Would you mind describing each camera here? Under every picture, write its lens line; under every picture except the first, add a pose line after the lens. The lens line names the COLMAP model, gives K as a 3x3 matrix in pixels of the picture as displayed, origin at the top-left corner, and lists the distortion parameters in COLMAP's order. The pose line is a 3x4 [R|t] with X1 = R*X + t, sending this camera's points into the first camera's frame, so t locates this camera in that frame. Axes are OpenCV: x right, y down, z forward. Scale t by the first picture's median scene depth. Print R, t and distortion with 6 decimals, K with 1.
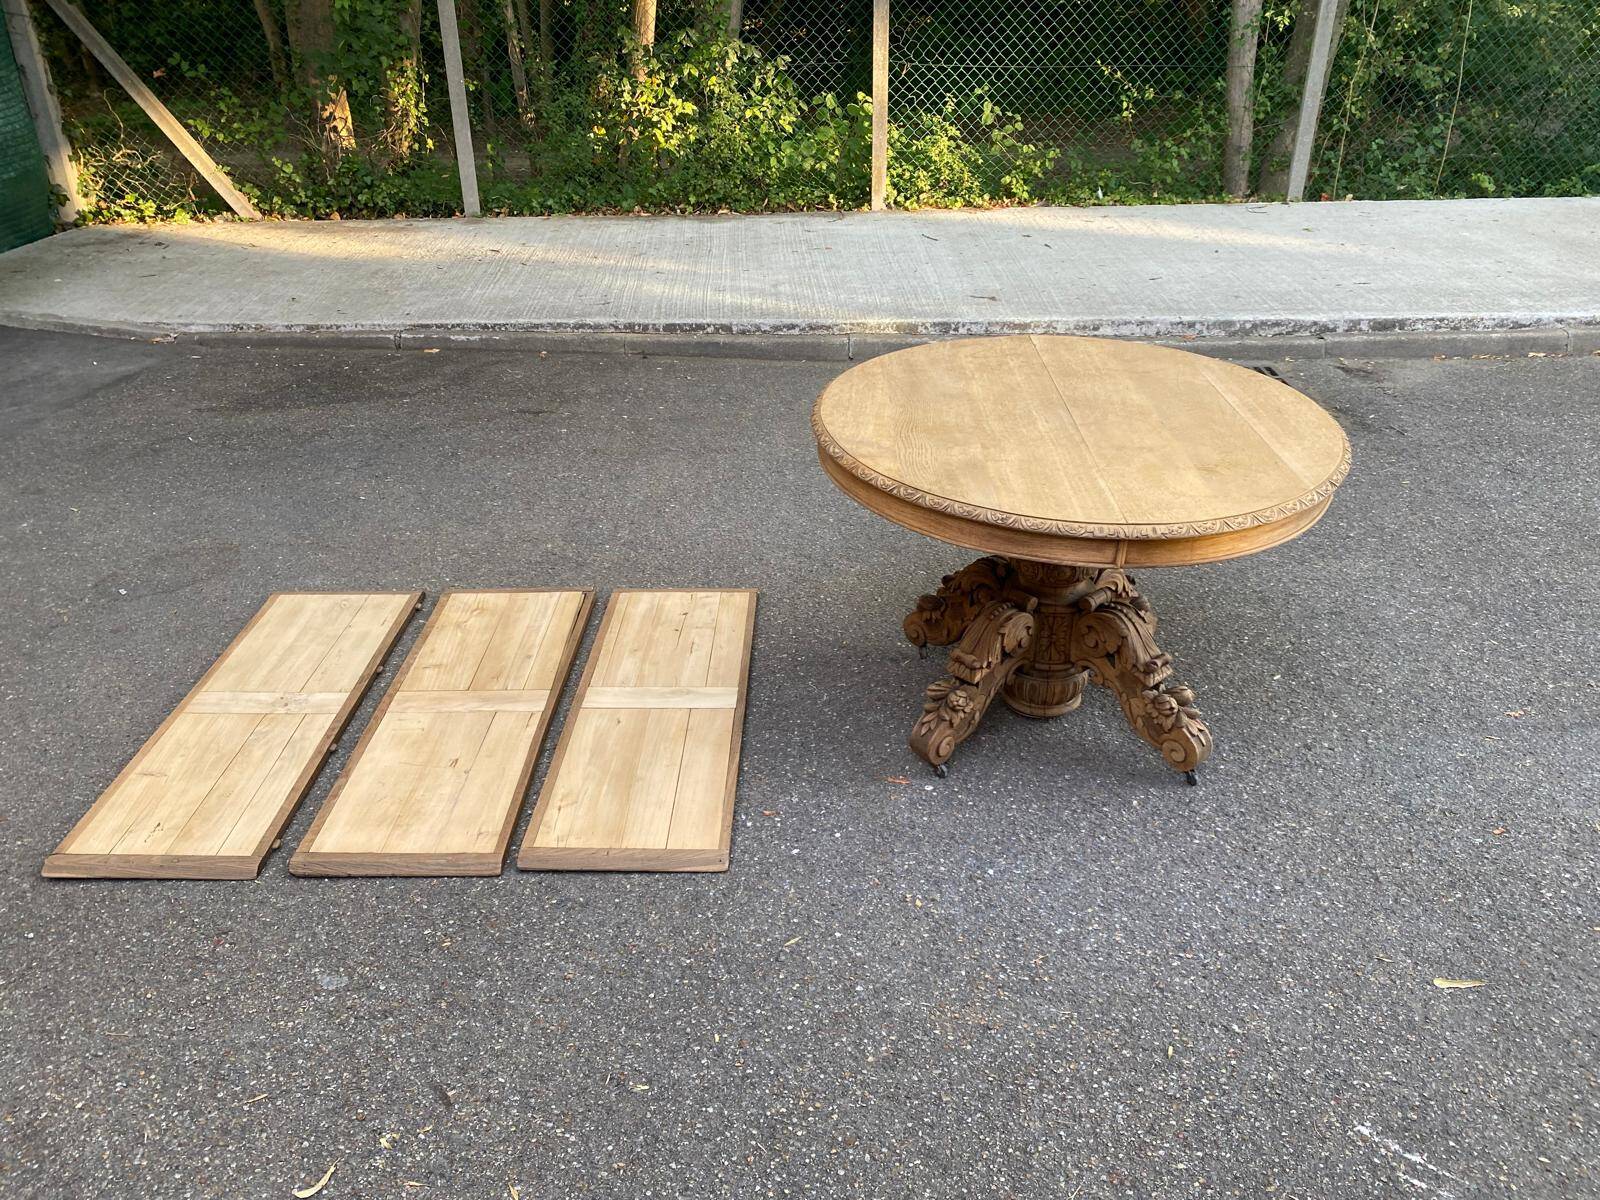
lens RADIAL K [[1214.8, 0, 775.0], [0, 1214.8, 599.7], [0, 0, 1]] dist [0.057626, -0.087213]
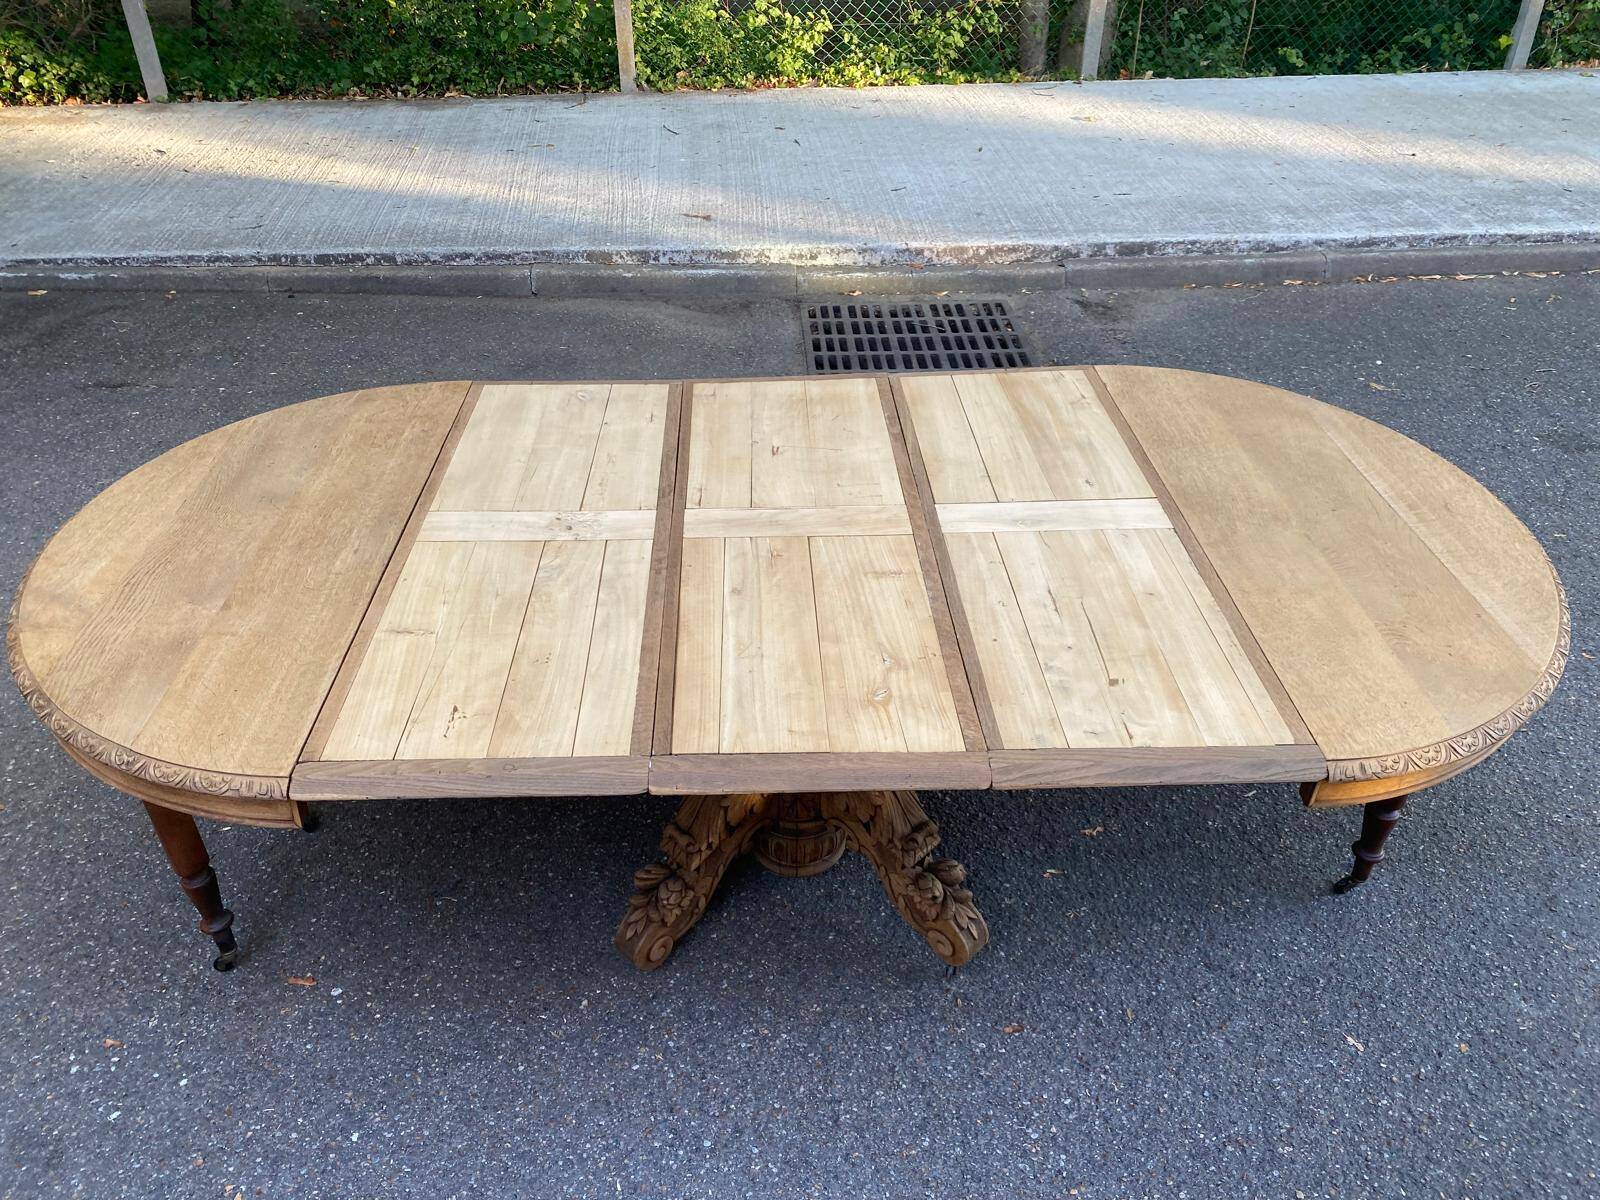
lens RADIAL K [[1226.3, 0, 780.4], [0, 1226.3, 583.9], [0, 0, 1]] dist [0.008767, -0.006253]
pose [[0.997247, -0.032961, 0.066415, 0.138694], [0.025211, 0.993124, 0.114320, -0.072269], [-0.069727, -0.112331, 0.991221, 0.080894]]
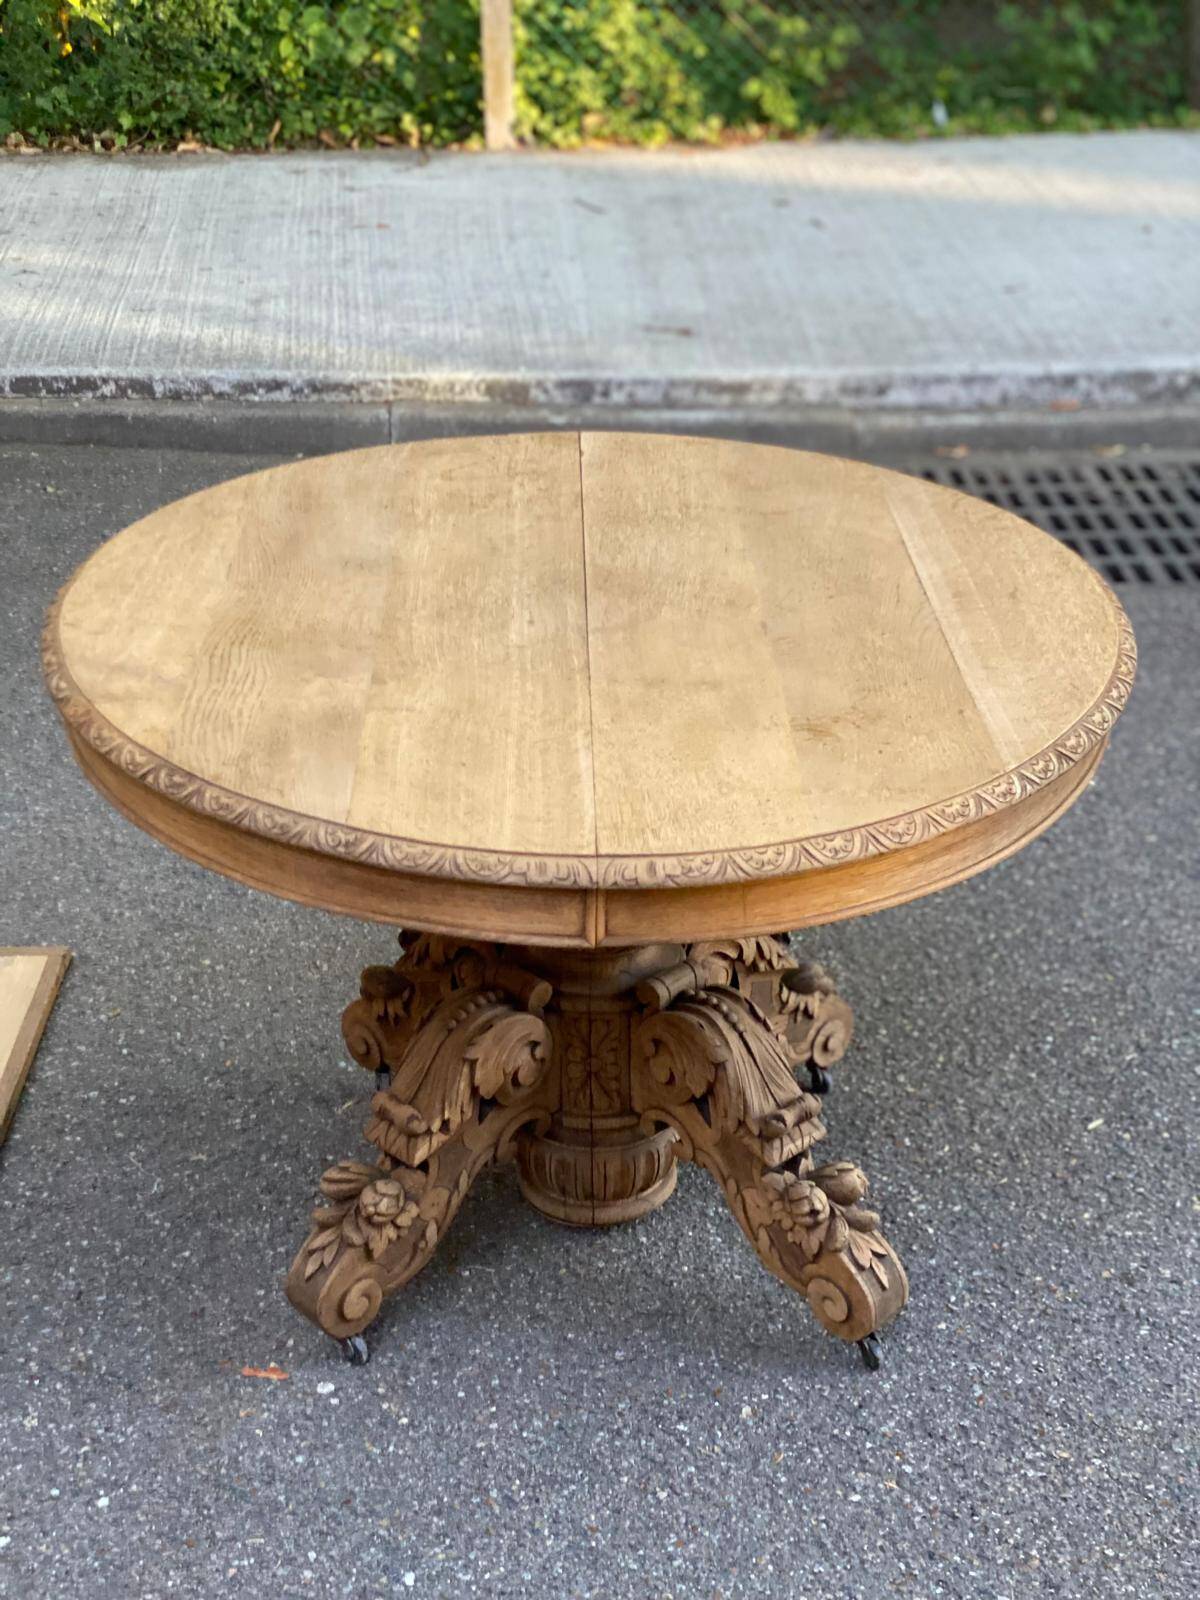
lens RADIAL K [[2363.9, 0, 558.7], [0, 2363.9, 865.3], [0, 0, 1]] dist [0.147620, -0.146428]
pose [[0.998773, -0.009688, 0.048568, 0.065172], [0.010312, 0.999867, -0.012617, -0.013394], [-0.048440, 0.013103, 0.998740, 0.024862]]
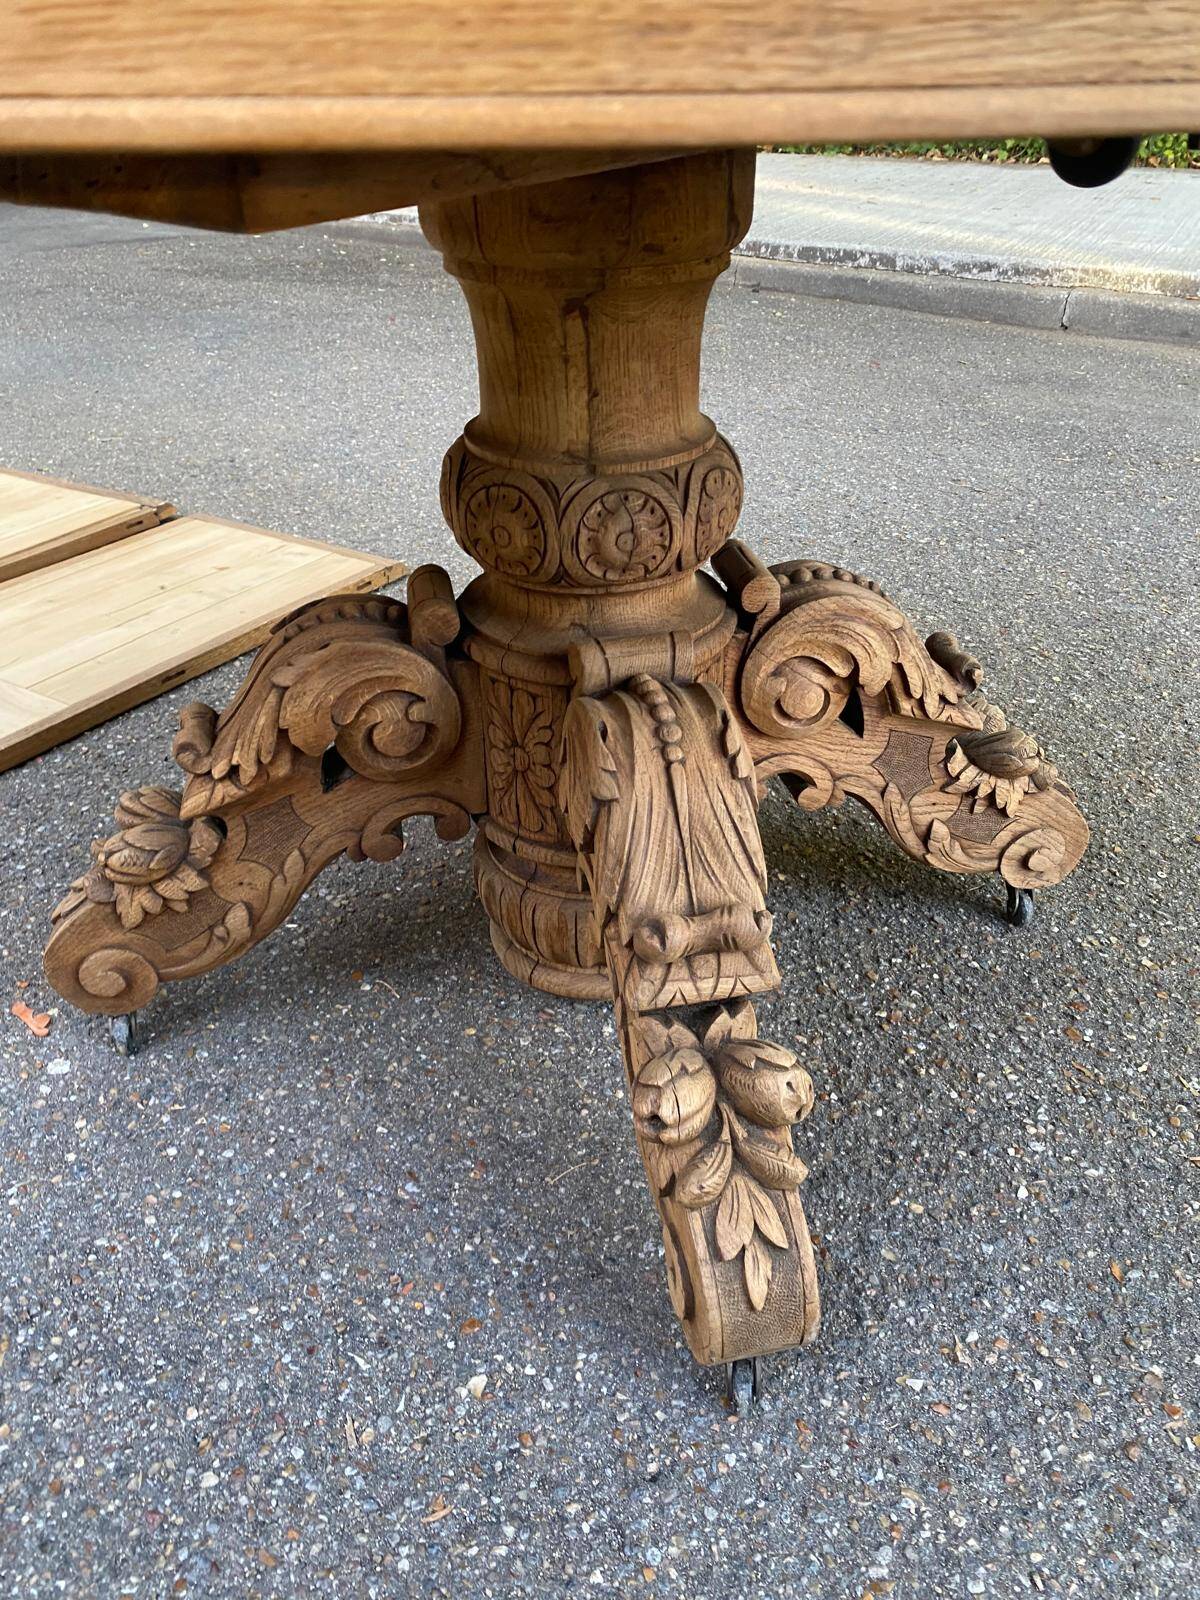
lens RADIAL K [[1216.6, 0, 618.0], [0, 1216.6, 802.8], [0, 0, 1]] dist [0.008732, -0.007174]
pose [[0.871261, 0.273952, -0.407252, 0.146233], [-0.236465, 0.961381, 0.140821, -0.002553], [0.430102, -0.026391, 0.902394, 0.281645]]
